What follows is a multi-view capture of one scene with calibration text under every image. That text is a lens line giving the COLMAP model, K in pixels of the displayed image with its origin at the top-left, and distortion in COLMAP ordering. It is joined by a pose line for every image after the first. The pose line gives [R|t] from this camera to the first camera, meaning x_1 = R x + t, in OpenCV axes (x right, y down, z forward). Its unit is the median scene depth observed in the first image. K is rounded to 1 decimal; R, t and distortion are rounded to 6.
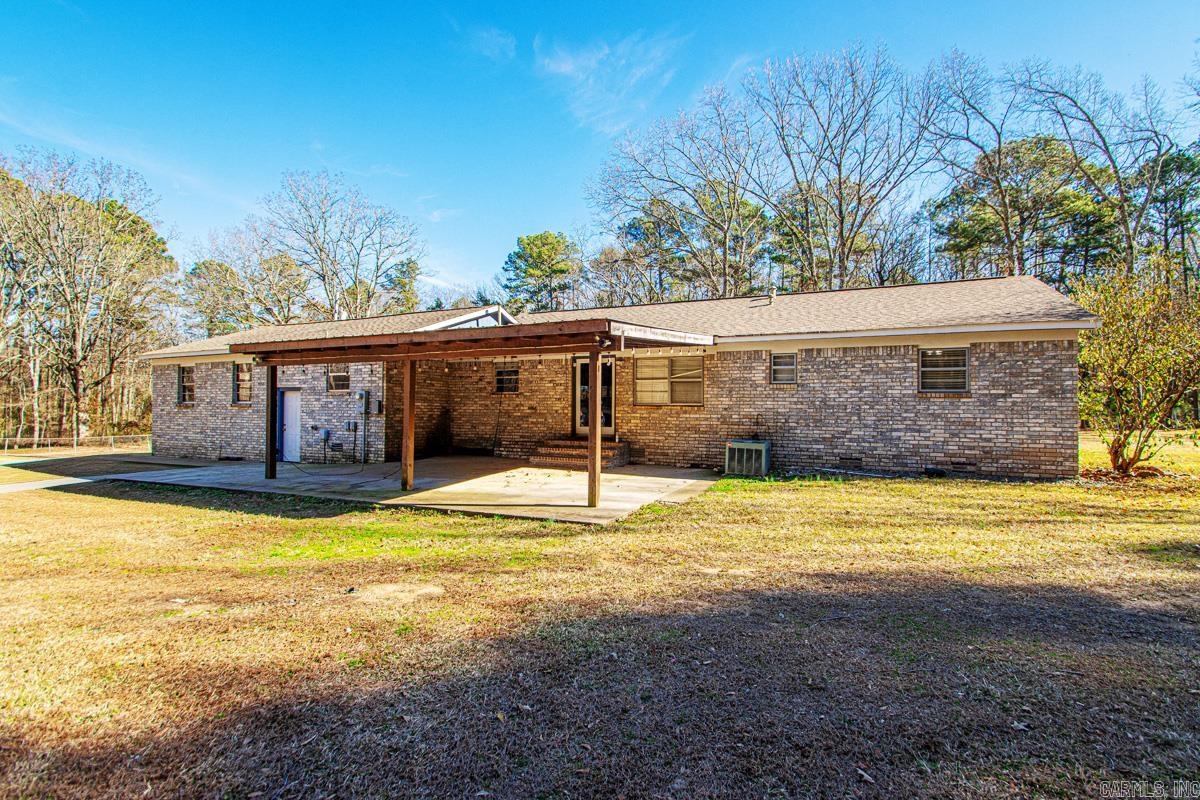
lens RADIAL K [[555.3, 0, 608.5], [0, 555.3, 417.0], [0, 0, 1]] dist [0.018129, -0.000295]
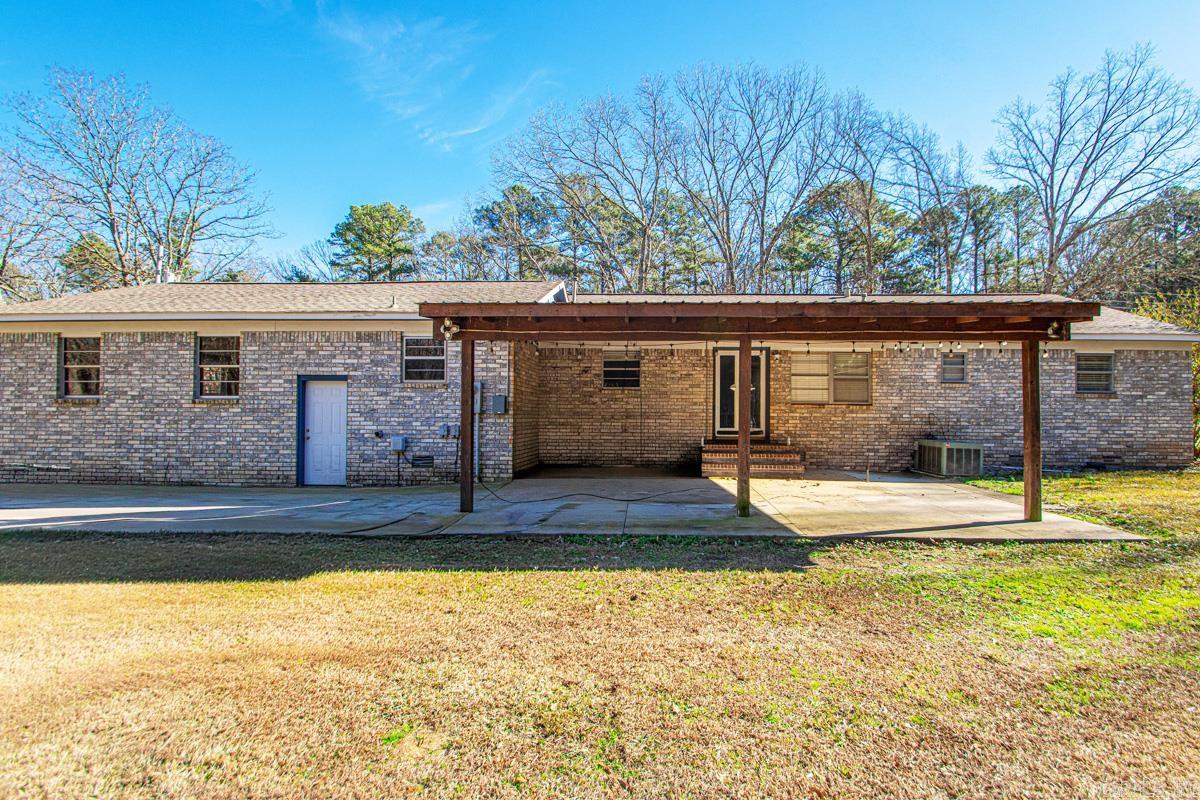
lens RADIAL K [[560.2, 0, 600.0], [0, 560.2, 400.0], [0, 0, 1]] dist [0.000576, -0.000101]
pose [[0.923955, 0.008187, 0.382414, -0.562714], [0.004540, 0.999466, -0.032368, 0.000692], [-0.382474, 0.031643, 0.923424, 0.266656]]
